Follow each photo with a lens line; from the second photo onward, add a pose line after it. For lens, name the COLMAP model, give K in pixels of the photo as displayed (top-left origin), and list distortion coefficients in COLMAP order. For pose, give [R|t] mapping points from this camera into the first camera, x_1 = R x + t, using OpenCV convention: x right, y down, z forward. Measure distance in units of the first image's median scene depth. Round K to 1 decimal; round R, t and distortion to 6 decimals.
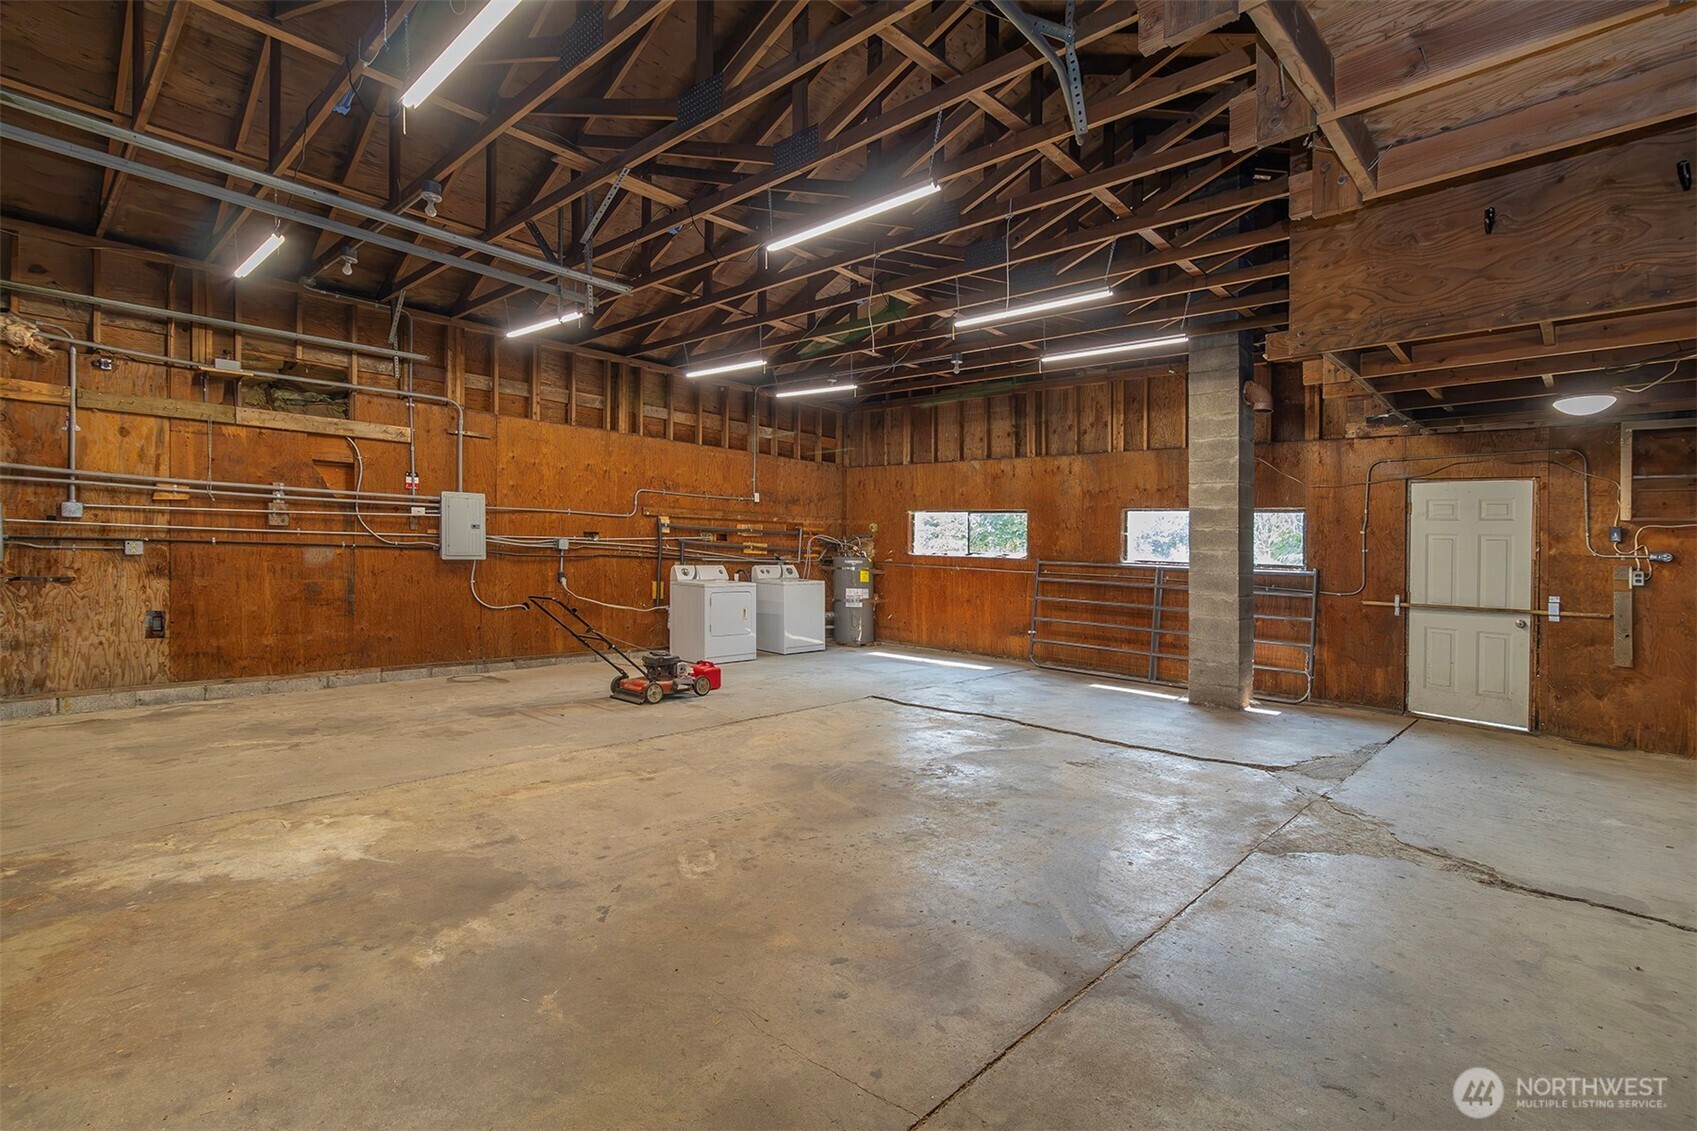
lens RADIAL K [[783.3, 0, 856.8], [0, 783.3, 564.2], [0, 0, 1]] dist [0.001044, 0.001479]
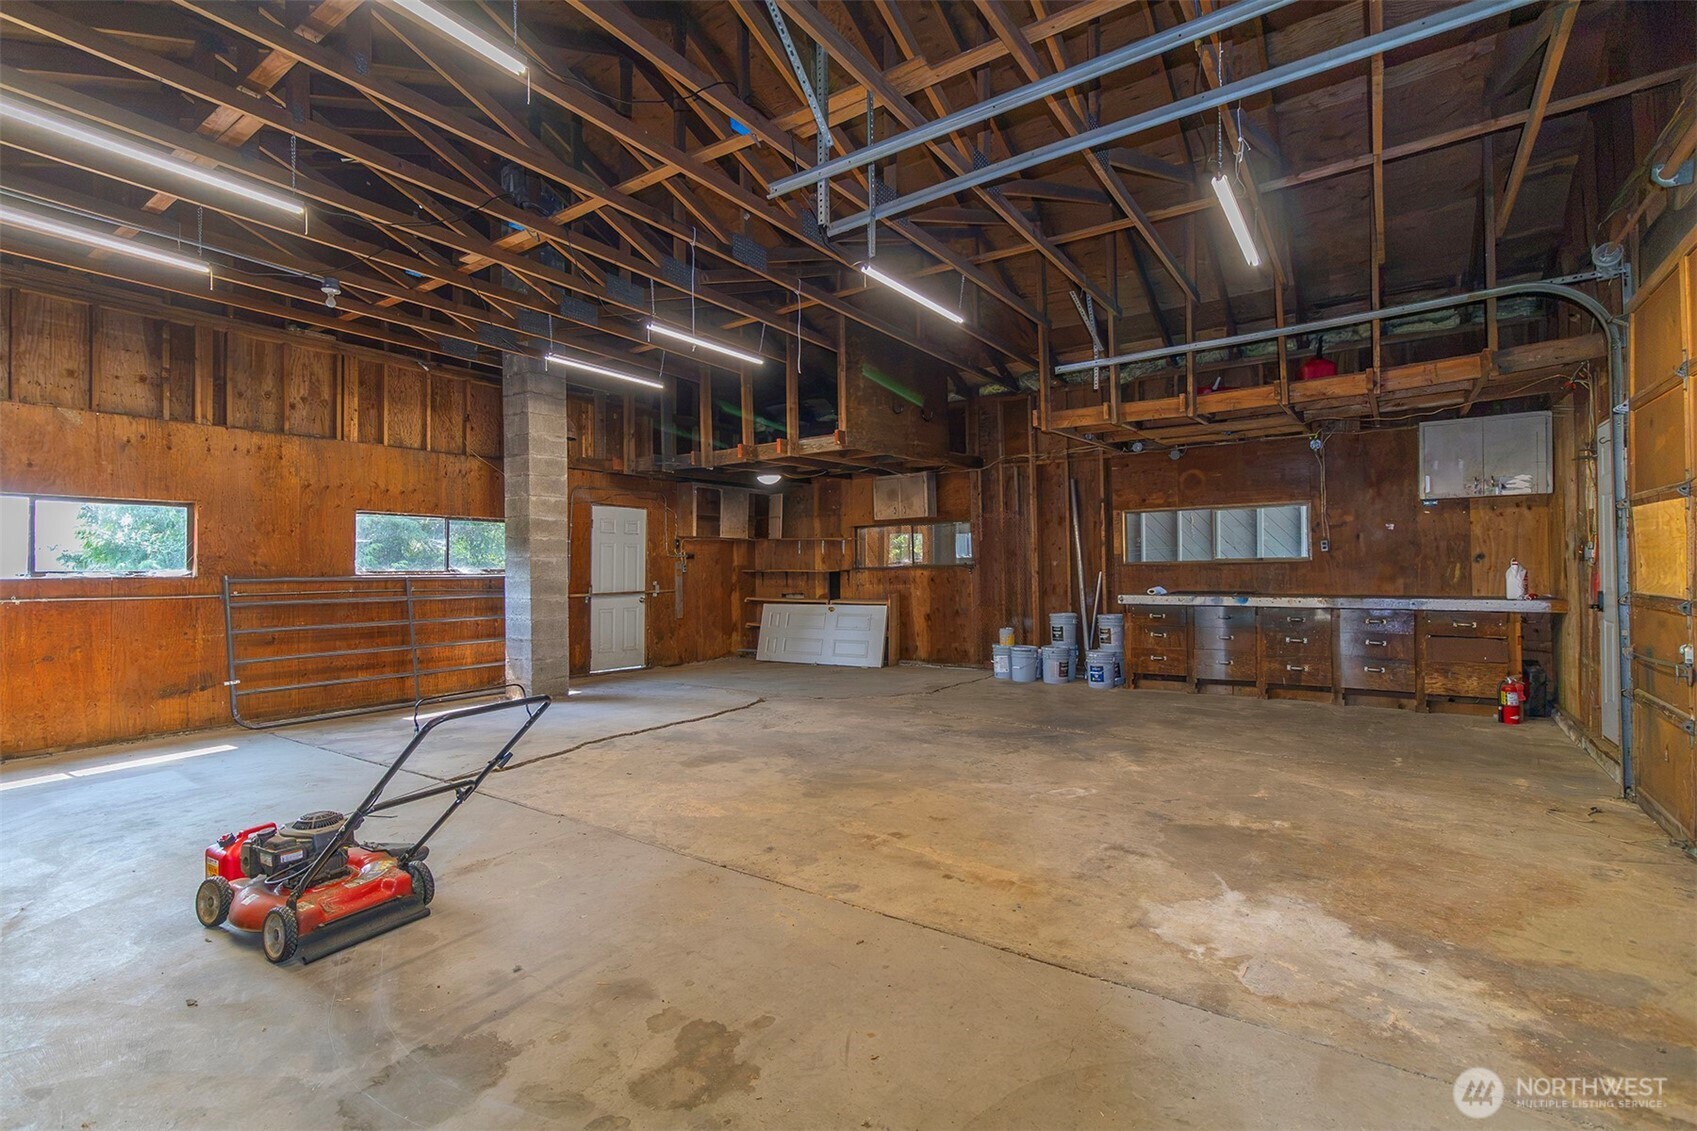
lens RADIAL K [[783.3, 0, 852.9], [0, 783.3, 554.4], [0, 0, 1]] dist [0.001044, 0.001479]
pose [[-0.154415, -0.015925, 0.987878, -1.331834], [0.024649, 0.999497, 0.019965, -0.063628], [-0.987698, 0.027434, -0.153945, 1.410467]]
